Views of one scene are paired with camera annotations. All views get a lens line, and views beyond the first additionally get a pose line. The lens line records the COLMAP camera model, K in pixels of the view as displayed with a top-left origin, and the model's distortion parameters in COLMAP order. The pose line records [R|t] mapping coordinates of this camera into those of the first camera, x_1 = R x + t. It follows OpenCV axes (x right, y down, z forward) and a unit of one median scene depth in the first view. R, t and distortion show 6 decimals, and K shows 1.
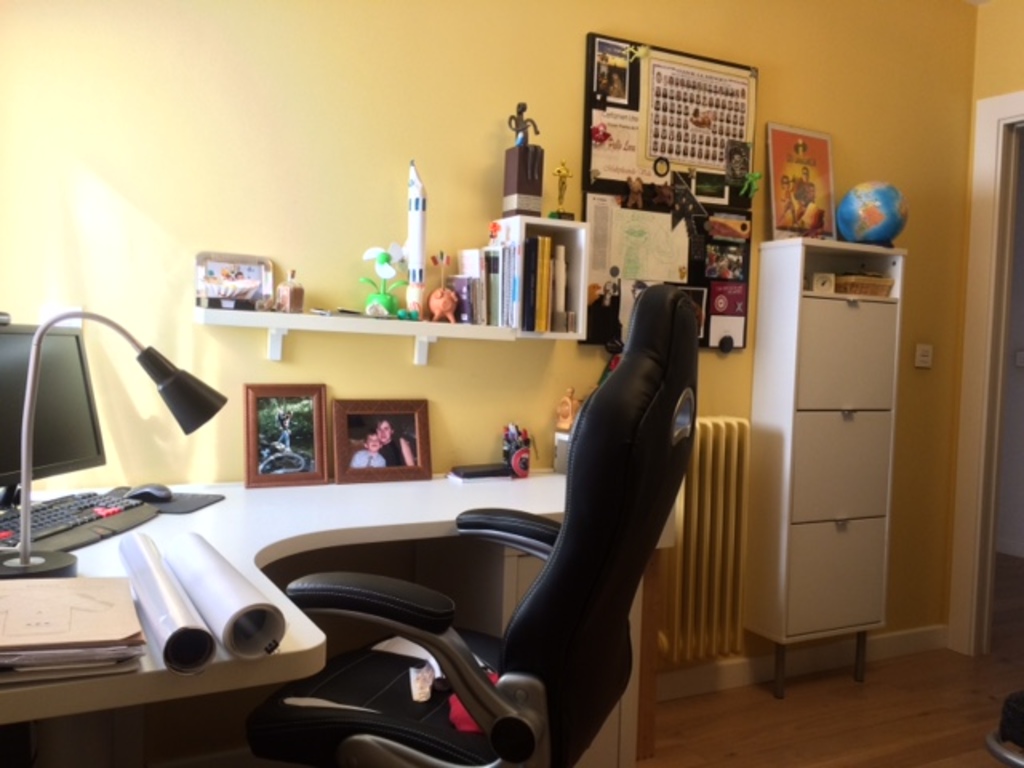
lens RADIAL K [[856.6, 0, 509.0], [0, 856.6, 387.9], [0, 0, 1]] dist [0.055929, -0.085756]
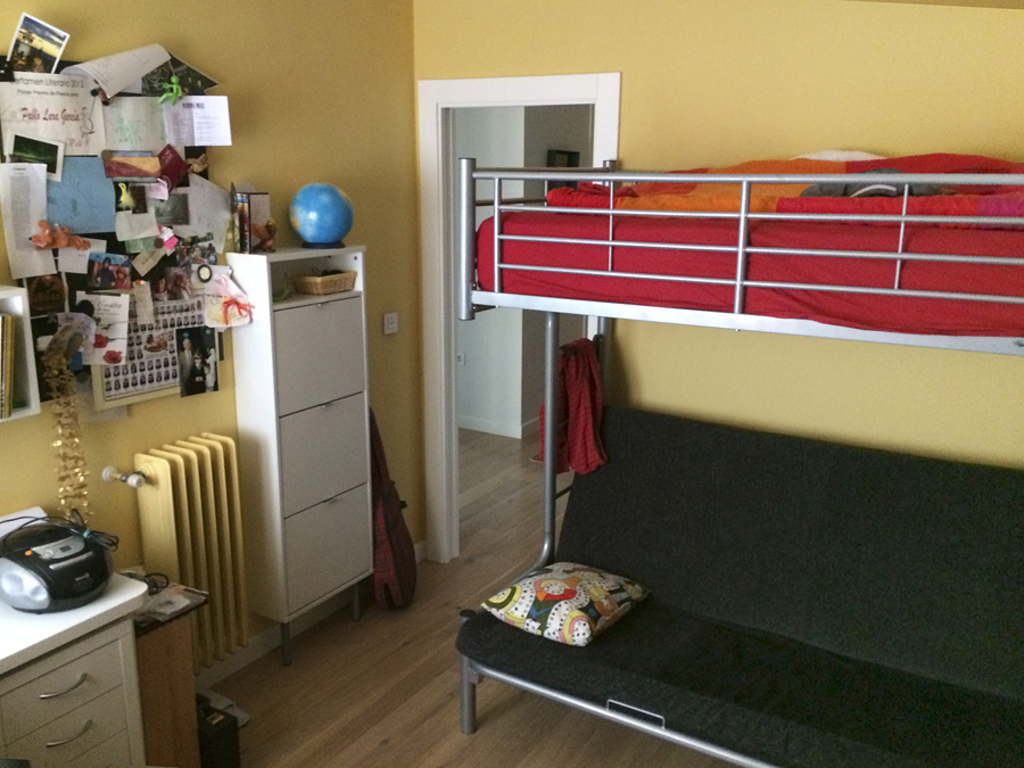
lens RADIAL K [[917.9, 0, 515.5], [0, 917.9, 384.3], [0, 0, 1]] dist [-0.034122, 0.019415]
pose [[0.832569, -0.149820, 0.533275, 0.016828], [0.047249, 0.978427, 0.201116, -0.441212], [-0.551902, -0.142246, 0.821688, -0.012273]]
